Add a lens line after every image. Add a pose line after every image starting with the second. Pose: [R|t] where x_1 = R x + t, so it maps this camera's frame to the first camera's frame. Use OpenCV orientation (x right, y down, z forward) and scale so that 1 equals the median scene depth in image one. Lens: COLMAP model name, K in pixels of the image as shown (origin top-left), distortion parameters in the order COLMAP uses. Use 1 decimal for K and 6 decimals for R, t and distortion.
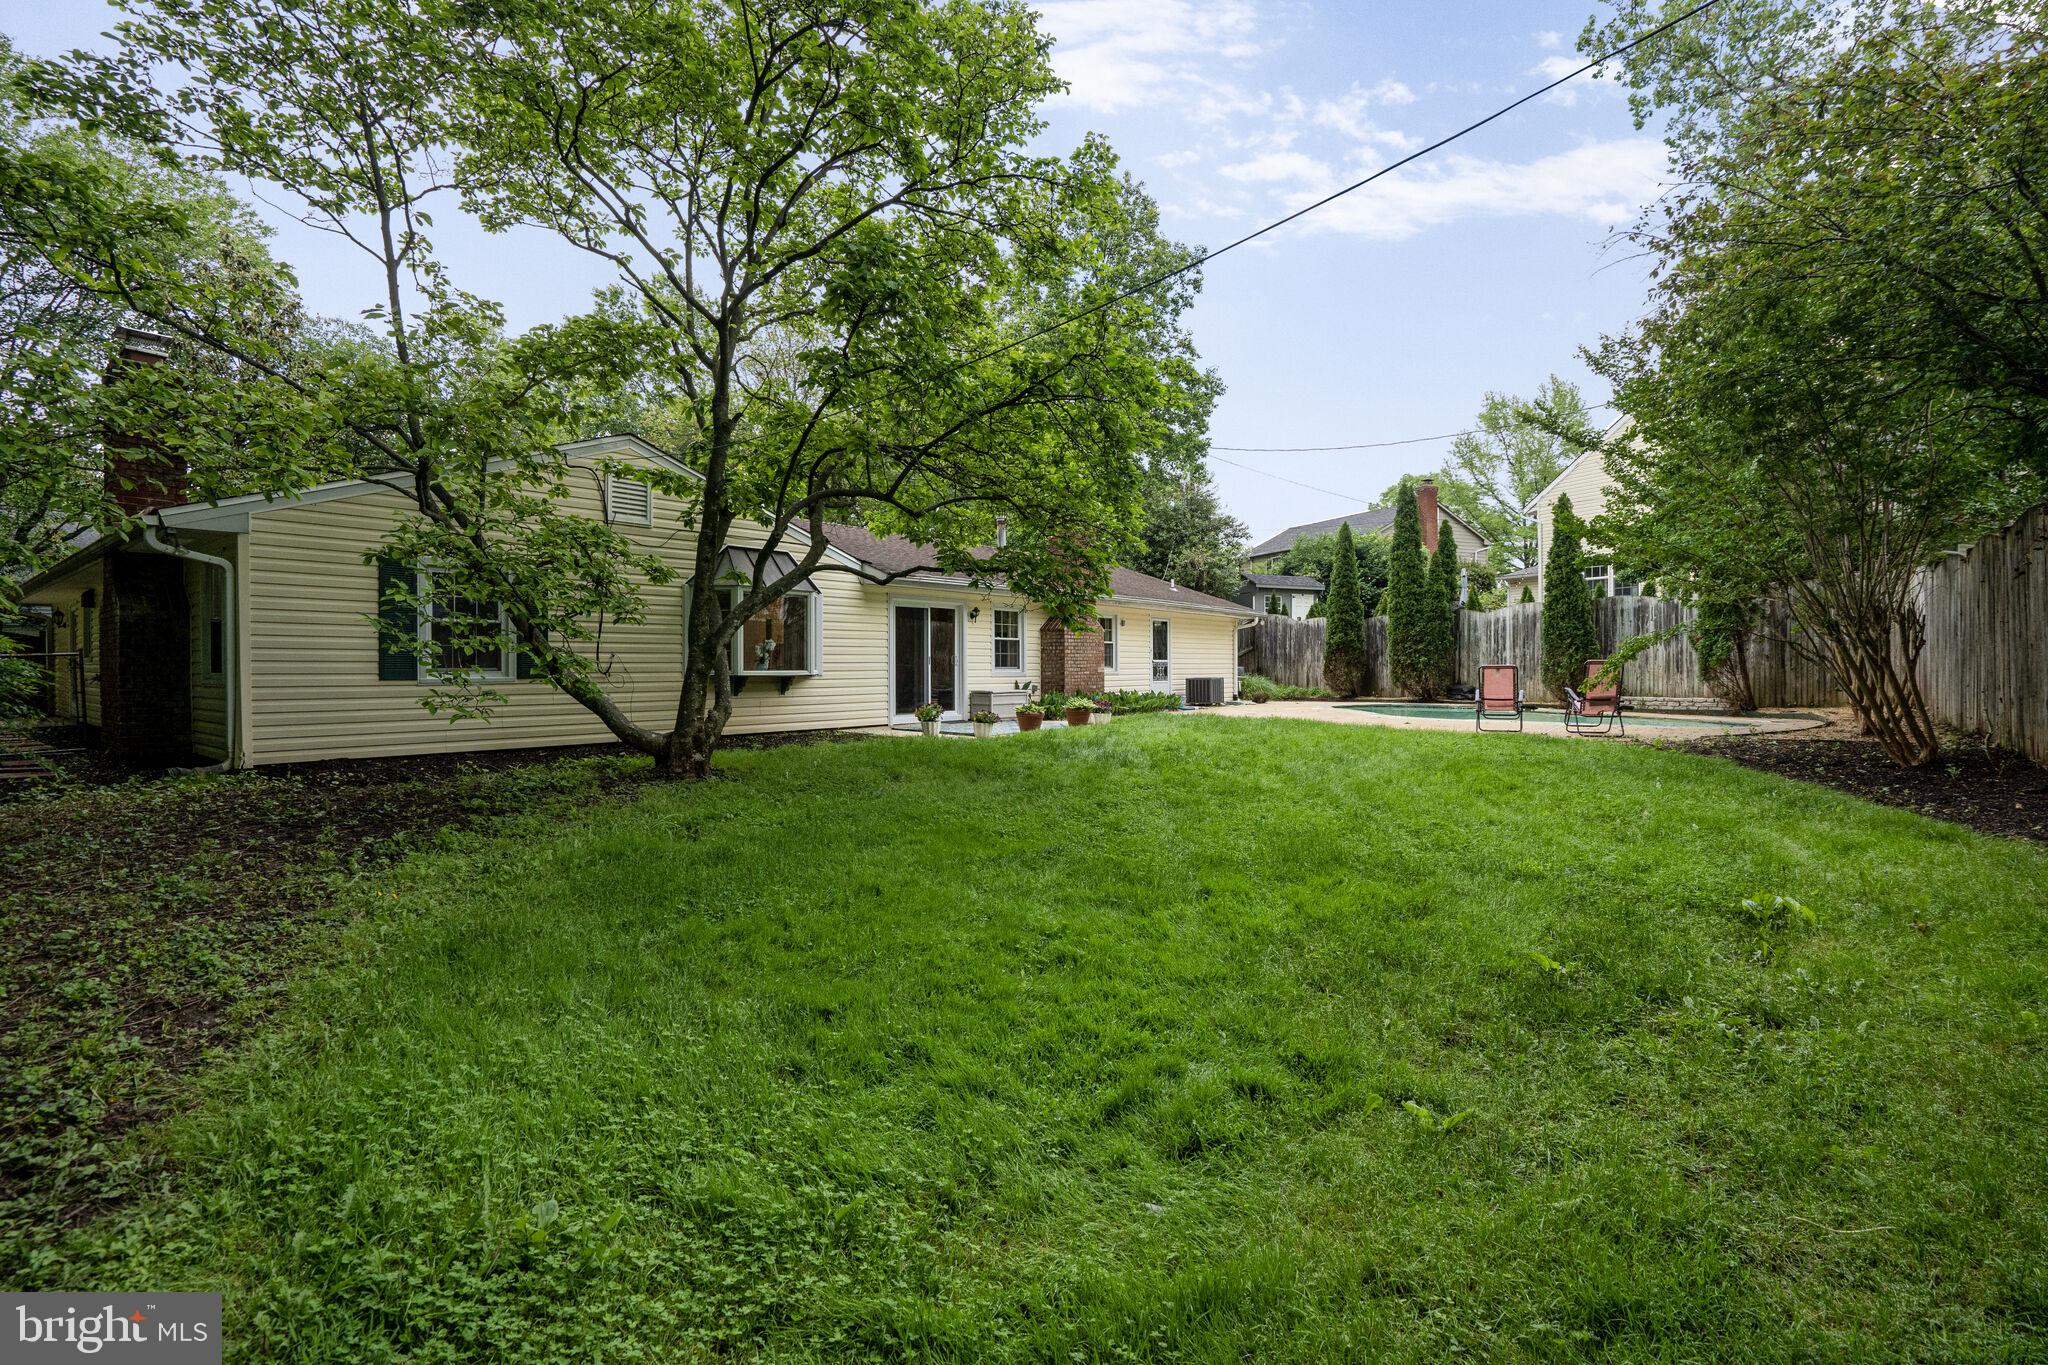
lens RADIAL K [[952.4, 0, 1036.1], [0, 952.4, 667.2], [0, 0, 1]] dist [-0.035077, 0.003653]
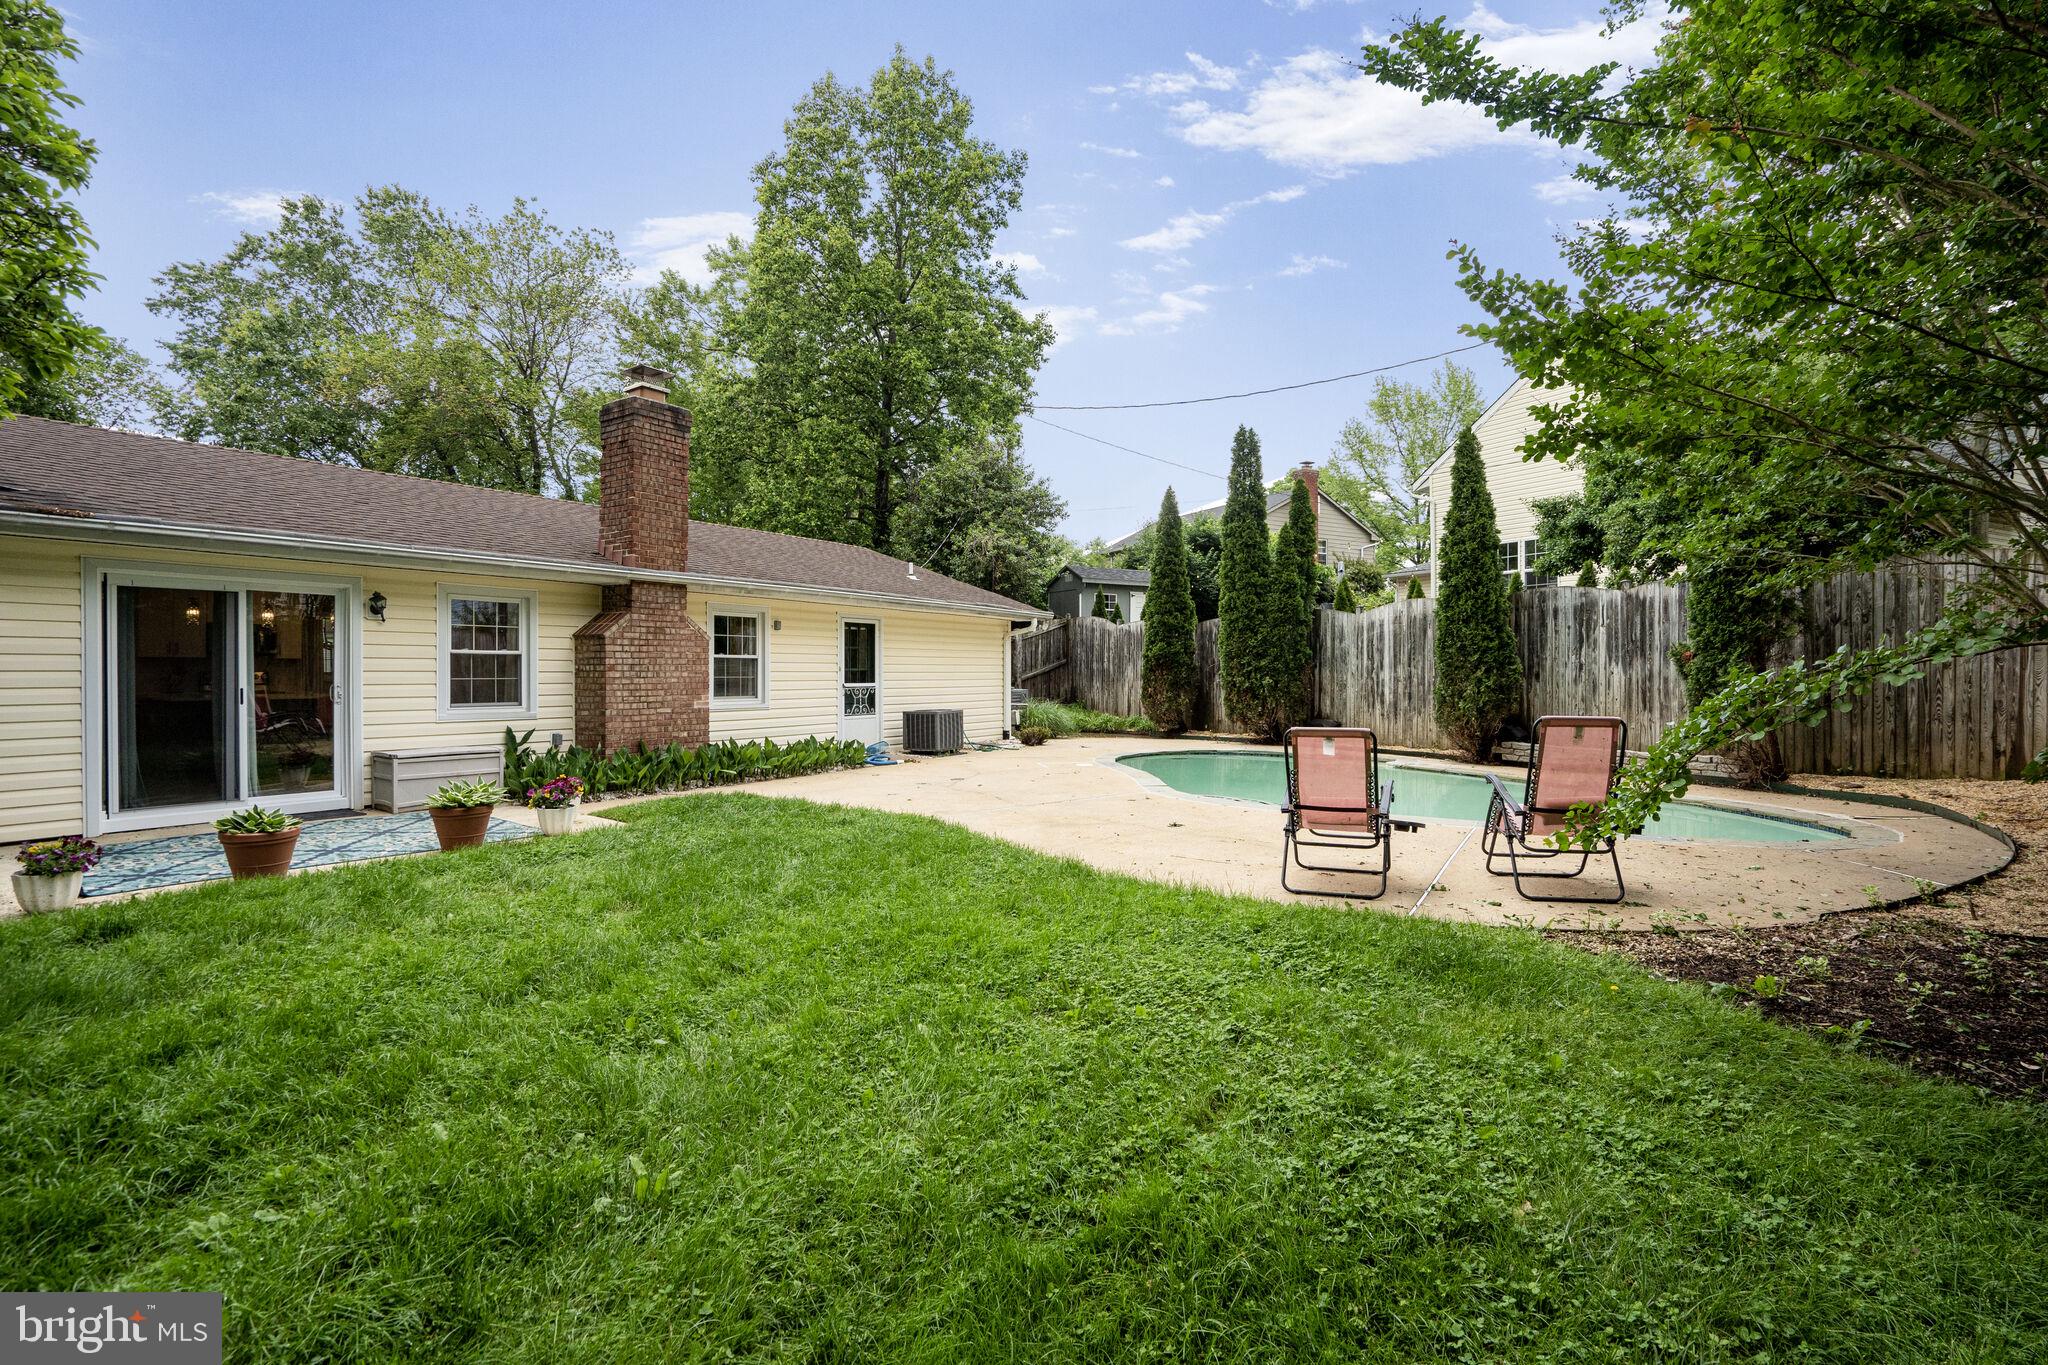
lens RADIAL K [[952.4, 0, 1028.1], [0, 952.4, 673.6], [0, 0, 1]] dist [-0.035077, 0.003653]
pose [[0.996300, 0.002550, 0.085907, 0.178304], [-0.002554, 0.999997, -0.000063, -0.013748], [-0.085907, -0.000156, 0.996303, 0.332194]]
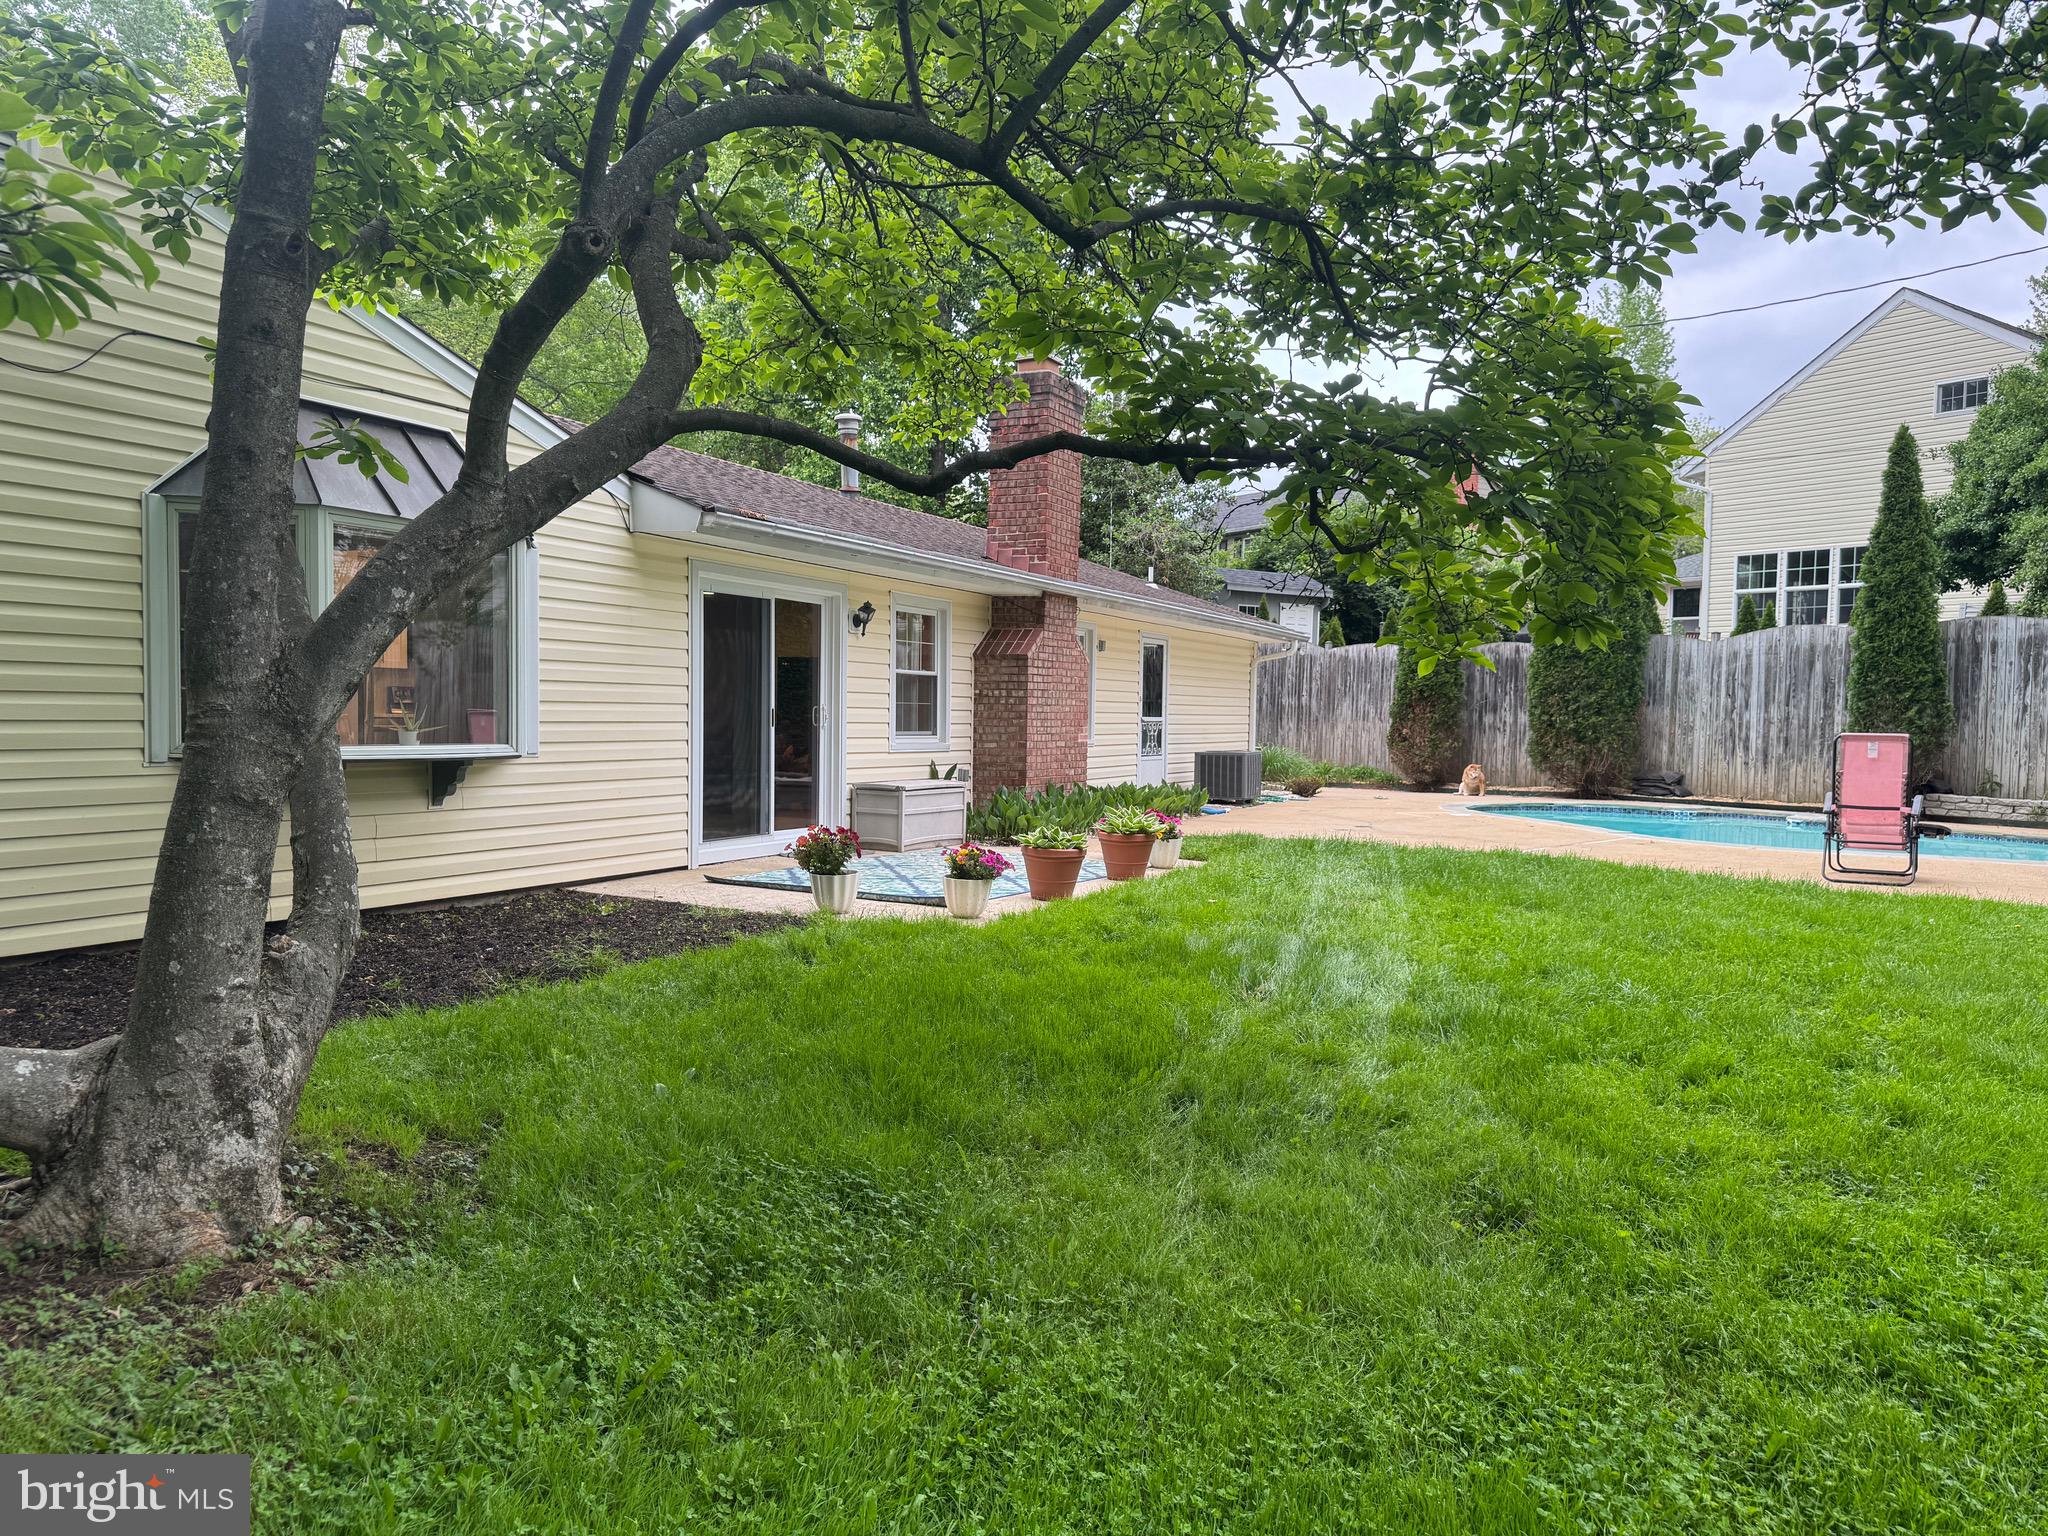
lens RADIAL K [[1428.2, 0, 1011.8], [0, 1428.2, 775.2], [0, 0, 1]] dist [0.027431, -0.005339]
pose [[0.983913, 0.009093, 0.178417, -0.083565], [-0.017028, 0.998930, 0.042993, -0.007687], [-0.177835, -0.045339, 0.983015, 0.222033]]
